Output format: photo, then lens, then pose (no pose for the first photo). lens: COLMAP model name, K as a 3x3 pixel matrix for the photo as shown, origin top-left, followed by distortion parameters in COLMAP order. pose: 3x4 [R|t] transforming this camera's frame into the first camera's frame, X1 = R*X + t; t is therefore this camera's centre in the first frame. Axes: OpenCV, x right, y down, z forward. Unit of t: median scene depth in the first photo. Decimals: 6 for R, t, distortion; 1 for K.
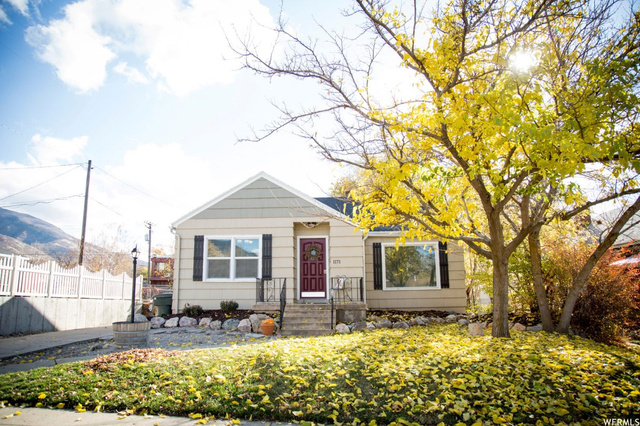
lens RADIAL K [[446.8, 0, 319.9], [0, 446.8, 213.2], [0, 0, 1]] dist [-0.103112, 0.016360]
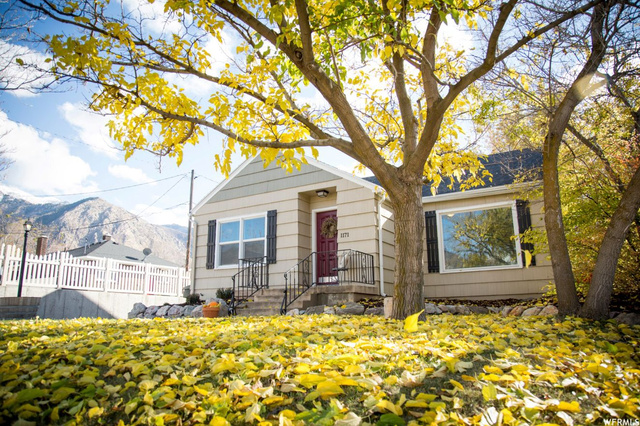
lens RADIAL K [[425.9, 0, 314.7], [0, 425.9, 214.0], [0, 0, 1]] dist [-0.098219, -0.003324]
pose [[0.885267, -0.102853, -0.453568, 0.347818], [0.092363, 0.994695, -0.045288, 0.106315], [0.455819, -0.001801, 0.890070, 0.338501]]
